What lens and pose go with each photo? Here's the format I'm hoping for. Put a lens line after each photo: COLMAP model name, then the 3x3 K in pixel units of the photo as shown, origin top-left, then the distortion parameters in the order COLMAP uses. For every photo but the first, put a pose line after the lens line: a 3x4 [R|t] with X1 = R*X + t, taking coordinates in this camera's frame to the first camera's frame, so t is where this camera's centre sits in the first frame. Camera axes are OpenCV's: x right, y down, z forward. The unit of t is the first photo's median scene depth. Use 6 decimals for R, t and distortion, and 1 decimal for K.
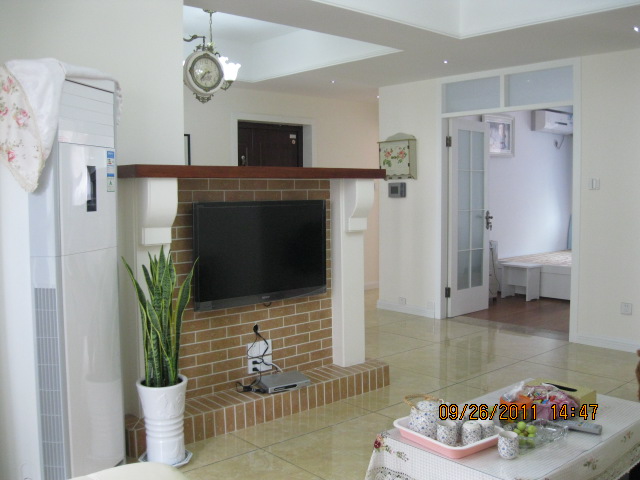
lens RADIAL K [[665.0, 0, 320.0], [0, 665.0, 240.0], [0, 0, 1]] dist [-0.105670, 0.010464]
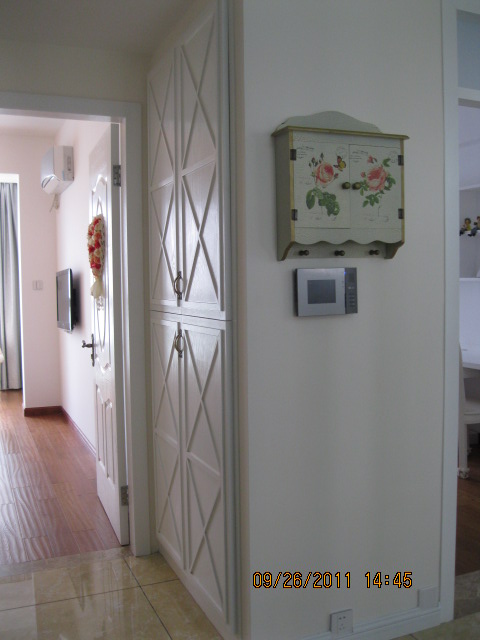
lens RADIAL K [[665.0, 0, 240.0], [0, 665.0, 320.0], [0, 0, 1]] dist [-0.105670, 0.010464]
pose [[0.344775, -0.053855, 0.937139, -0.195133], [0.078239, 0.996528, 0.028483, -0.074984], [-0.935419, 0.063501, 0.347791, 0.940812]]
